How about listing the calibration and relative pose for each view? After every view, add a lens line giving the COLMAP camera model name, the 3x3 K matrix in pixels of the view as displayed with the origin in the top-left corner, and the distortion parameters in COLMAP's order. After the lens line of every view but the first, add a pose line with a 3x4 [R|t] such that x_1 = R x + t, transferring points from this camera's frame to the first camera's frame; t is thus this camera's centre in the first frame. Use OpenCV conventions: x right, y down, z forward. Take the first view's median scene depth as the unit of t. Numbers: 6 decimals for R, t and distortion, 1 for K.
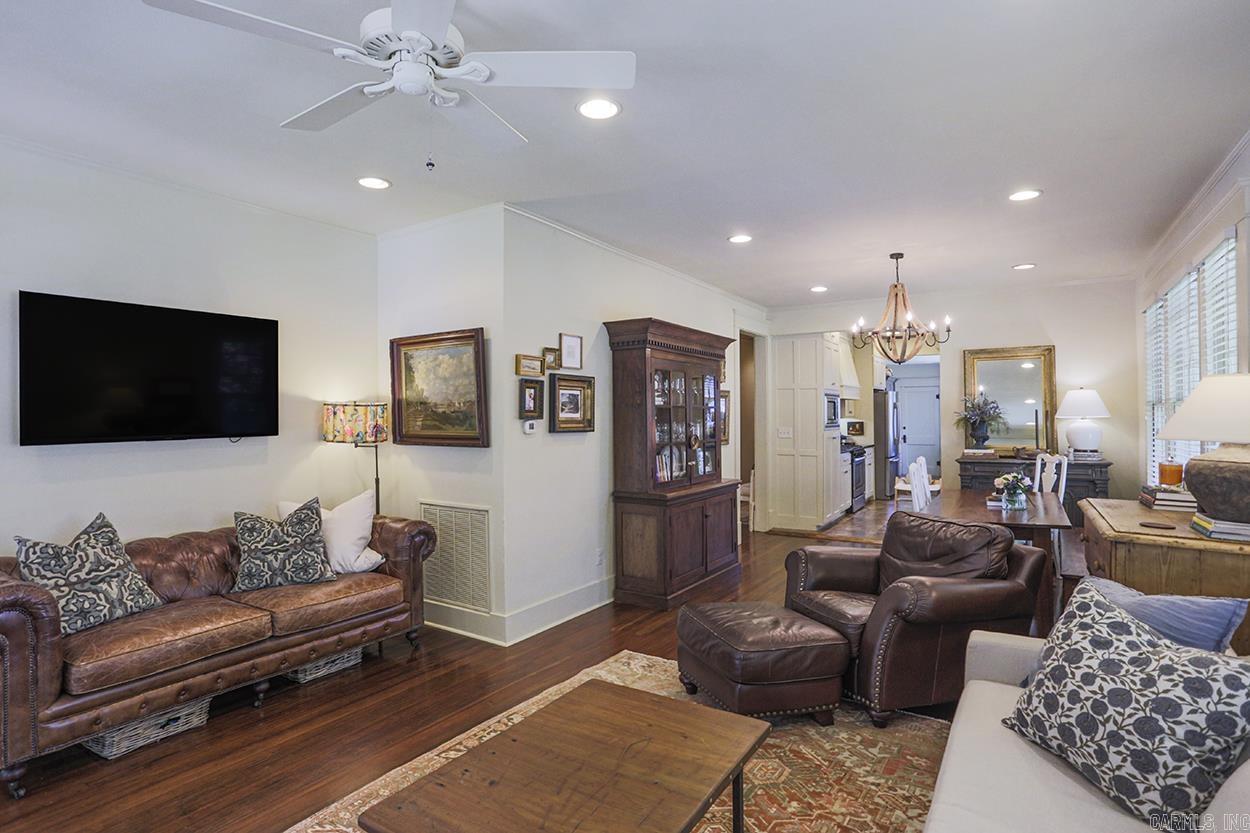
lens RADIAL K [[637.4, 0, 627.3], [0, 637.4, 425.8], [0, 0, 1]] dist [0.001236, 0.005163]
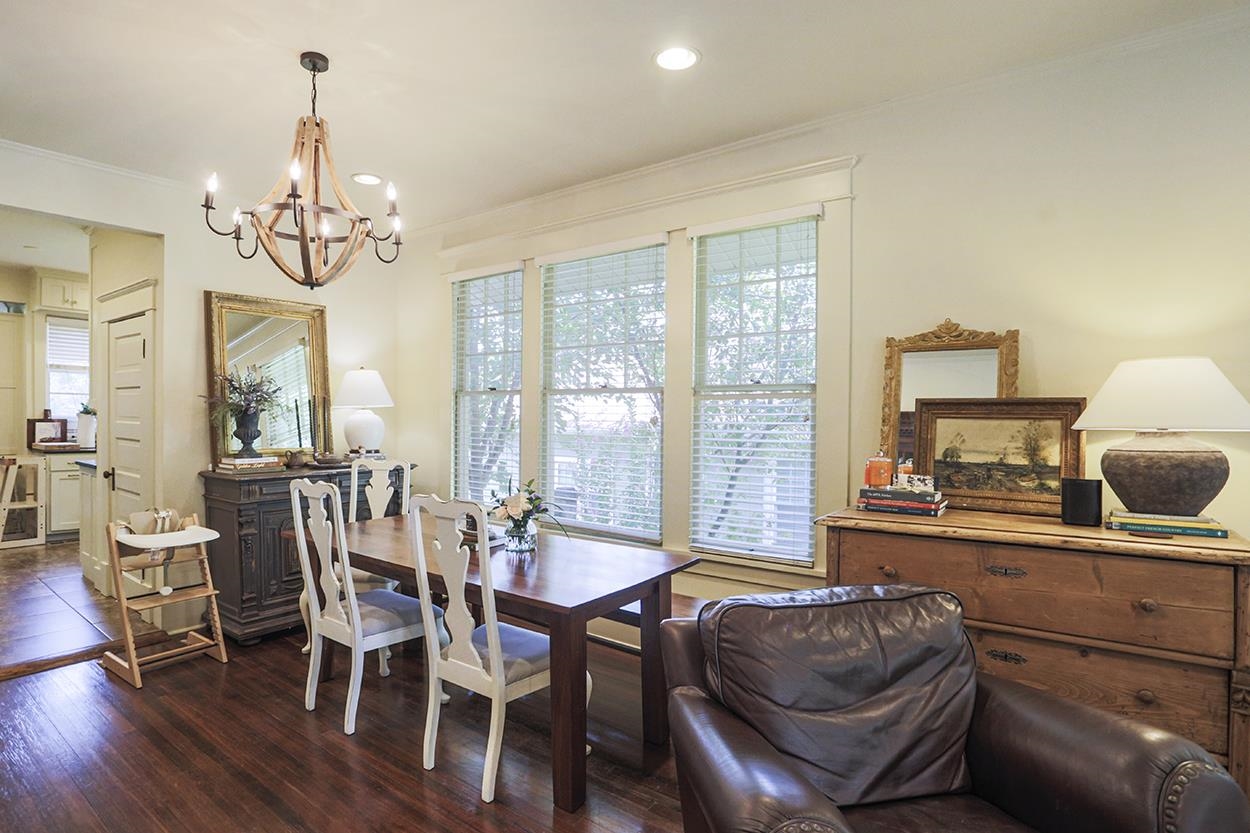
lens RADIAL K [[668.8, 0, 593.2], [0, 668.8, 416.4], [0, 0, 1]] dist [-0.064941, 0.024115]
pose [[0.127281, -0.000392, 0.991867, -0.028553], [0.007831, 0.999969, -0.000610, 0.000615], [-0.991836, 0.007845, 0.127280, 0.639843]]
